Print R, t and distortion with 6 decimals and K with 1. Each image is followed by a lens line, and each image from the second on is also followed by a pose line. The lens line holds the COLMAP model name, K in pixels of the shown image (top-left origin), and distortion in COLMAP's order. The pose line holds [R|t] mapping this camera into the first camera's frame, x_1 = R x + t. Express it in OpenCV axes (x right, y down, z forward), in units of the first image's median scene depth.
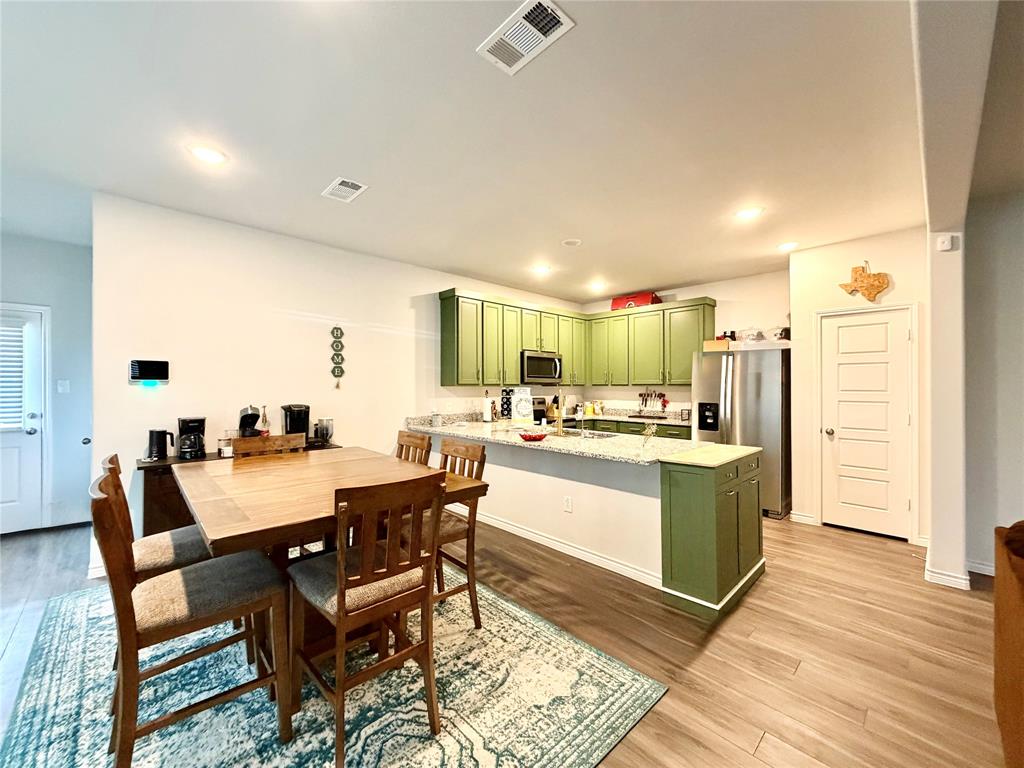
lens RADIAL K [[405.9, 0, 505.6], [0, 405.9, 383.6], [0, 0, 1]] dist [0.001982, 0.000550]
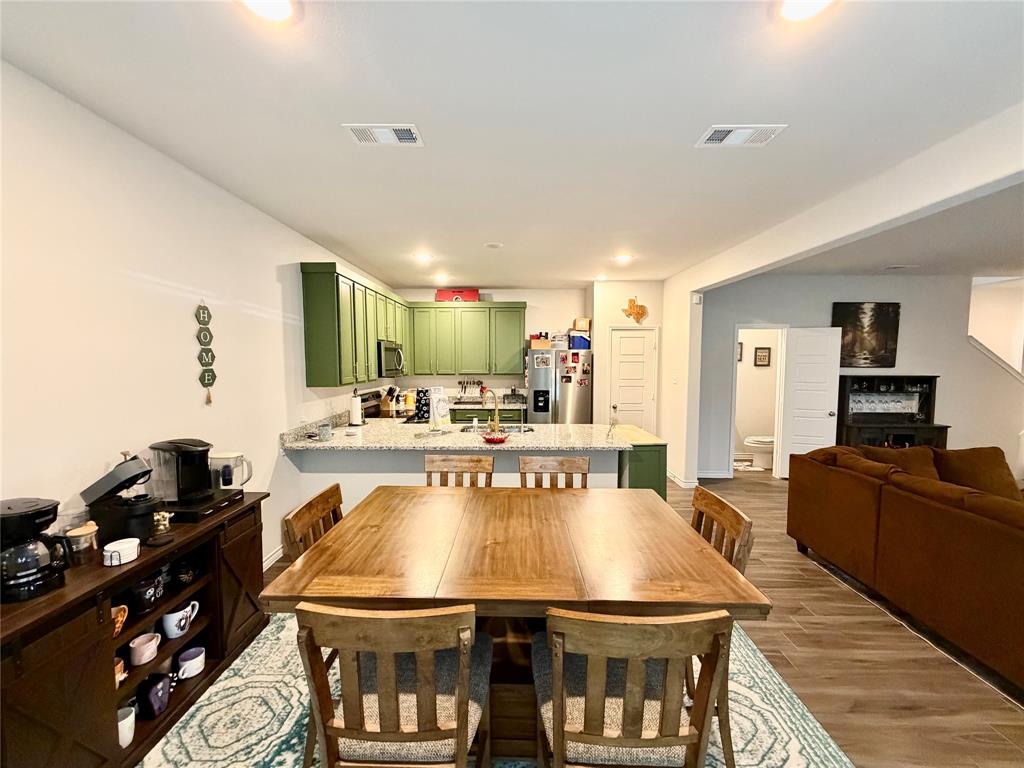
lens RADIAL K [[405.9, 0, 505.6], [0, 405.9, 383.6], [0, 0, 1]] dist [0.001982, 0.000550]
pose [[0.701634, -0.044707, 0.711133, -0.461116], [-0.002866, 0.997844, 0.065561, -0.053930], [-0.712531, -0.048038, 0.699994, 0.199809]]
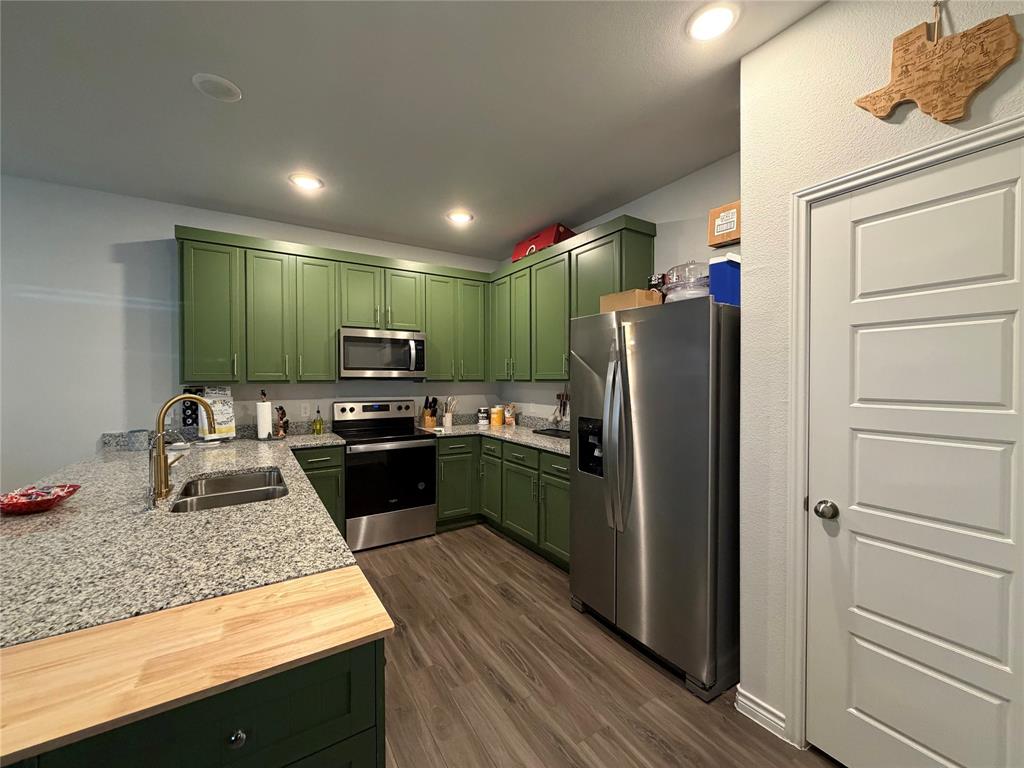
lens RADIAL K [[405.9, 0, 505.6], [0, 405.9, 383.6], [0, 0, 1]] dist [0.001982, 0.000550]
pose [[0.980085, -0.000678, -0.198578, 0.487205], [0.004570, 0.999806, 0.019142, -0.005035], [0.198527, -0.019669, 0.979898, 0.483982]]
